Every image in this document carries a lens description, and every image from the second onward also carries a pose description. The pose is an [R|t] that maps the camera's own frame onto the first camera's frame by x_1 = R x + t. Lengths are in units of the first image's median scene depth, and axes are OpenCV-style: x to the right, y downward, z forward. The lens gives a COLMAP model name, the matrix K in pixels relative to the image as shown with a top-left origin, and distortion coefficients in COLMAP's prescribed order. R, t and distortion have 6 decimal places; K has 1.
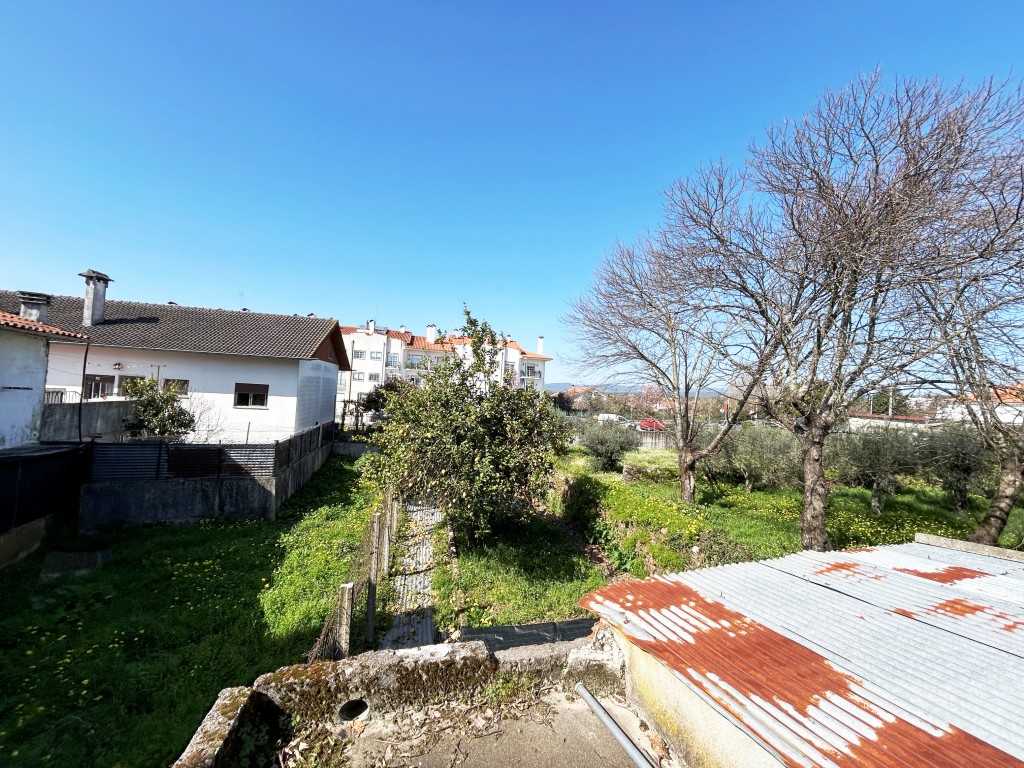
lens RADIAL K [[415.7, 0, 514.5], [0, 415.7, 381.2], [0, 0, 1]] dist [-0.000734, 0.000619]
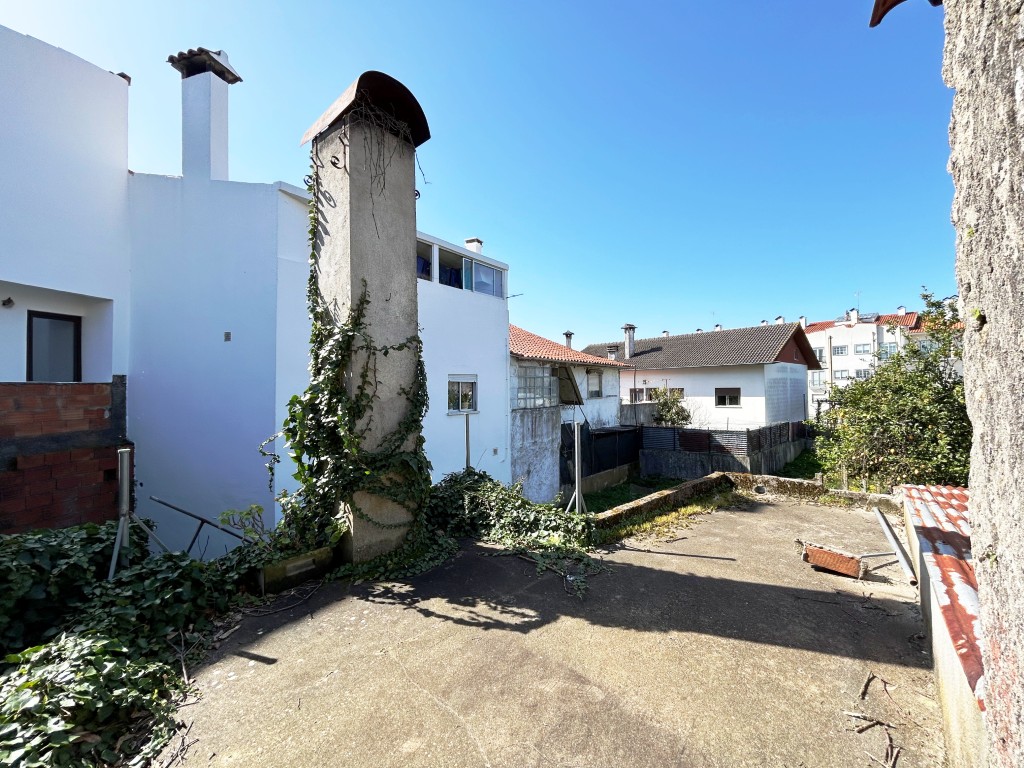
lens RADIAL K [[415.7, 0, 514.5], [0, 415.7, 381.2], [0, 0, 1]] dist [-0.000734, 0.000619]
pose [[0.501205, -0.079866, -0.861635, 0.163897], [0.066449, 0.996344, -0.053700, 0.014418], [0.862773, -0.030340, 0.504680, -0.236657]]
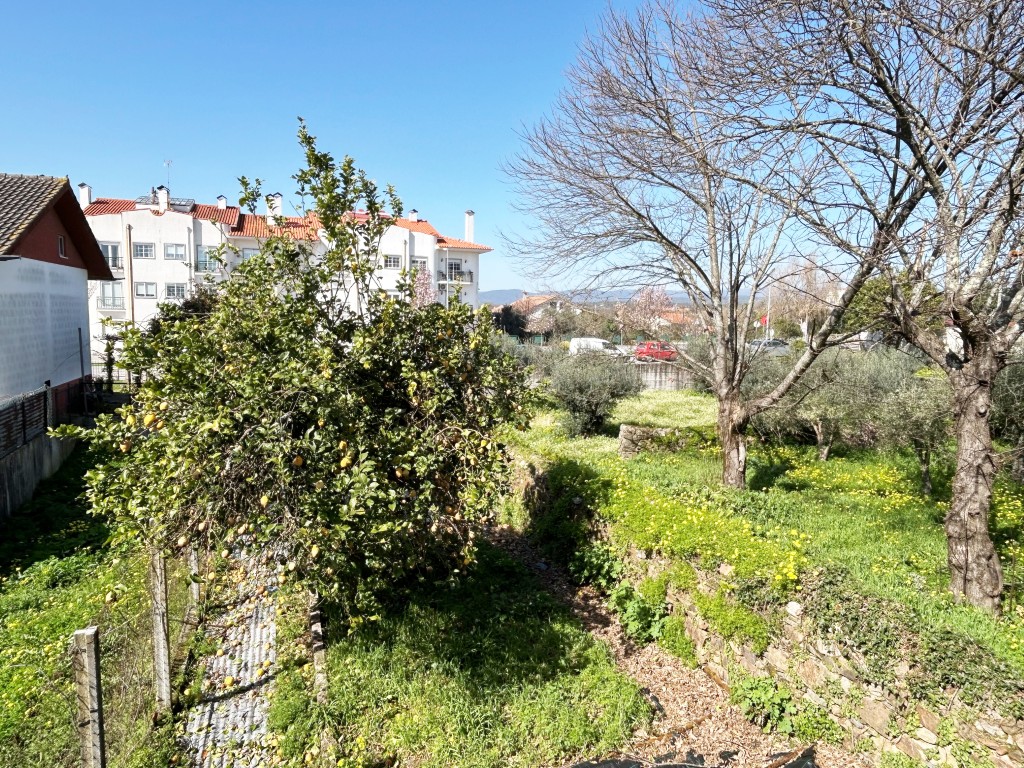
lens RADIAL K [[666.8, 0, 516.2], [0, 666.8, 378.1], [0, 0, 1]] dist [-0.004848, -0.000392]
pose [[0.991188, -0.050811, 0.122329, 0.007278], [0.033933, 0.990086, 0.136304, 0.001141], [-0.128042, -0.130952, 0.983085, 0.160776]]
